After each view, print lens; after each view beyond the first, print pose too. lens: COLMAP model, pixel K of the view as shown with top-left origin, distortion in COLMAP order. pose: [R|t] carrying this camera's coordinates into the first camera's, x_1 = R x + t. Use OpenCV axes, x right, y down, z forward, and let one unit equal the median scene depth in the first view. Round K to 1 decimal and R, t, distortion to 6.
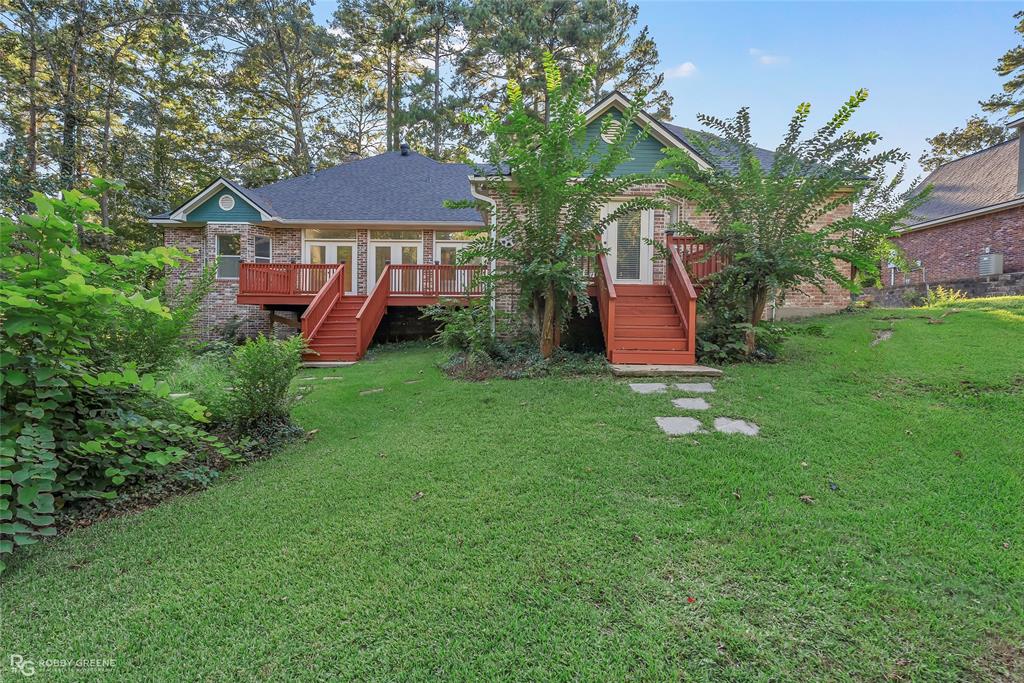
lens RADIAL K [[506.7, 0, 509.6], [0, 506.7, 338.6], [0, 0, 1]] dist [0.000928, -0.000166]
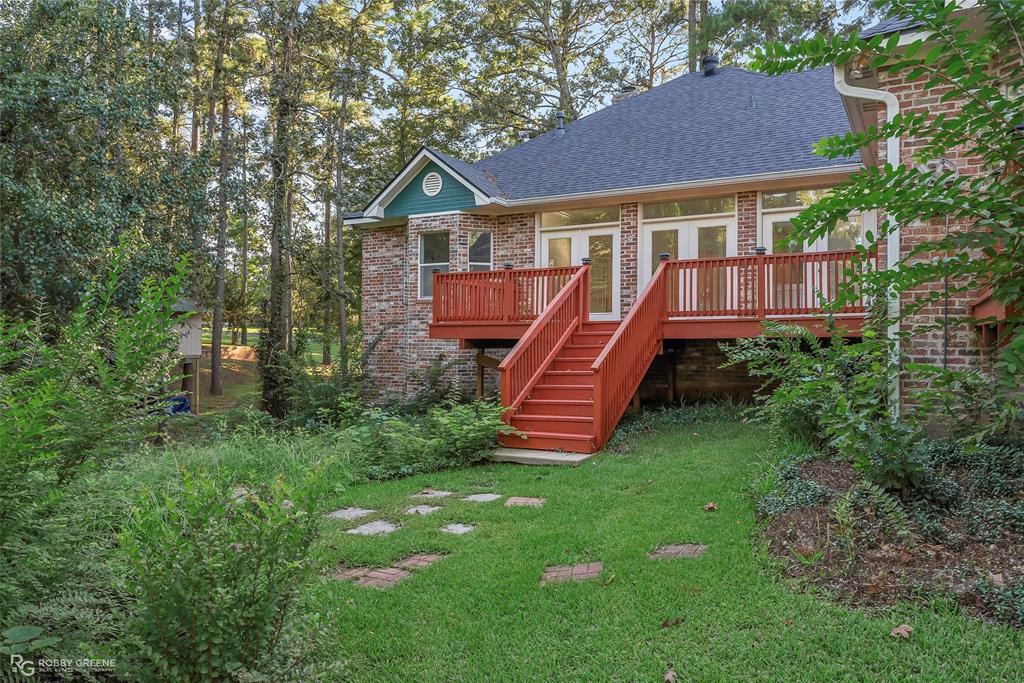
lens RADIAL K [[728.8, 0, 510.2], [0, 728.8, 340.4], [0, 0, 1]] dist [-0.000254, 0.001430]
pose [[0.879548, -0.013131, -0.475629, -0.017466], [-0.006361, 0.999205, -0.039348, -0.026795], [0.475767, 0.037633, 0.878766, 0.216616]]
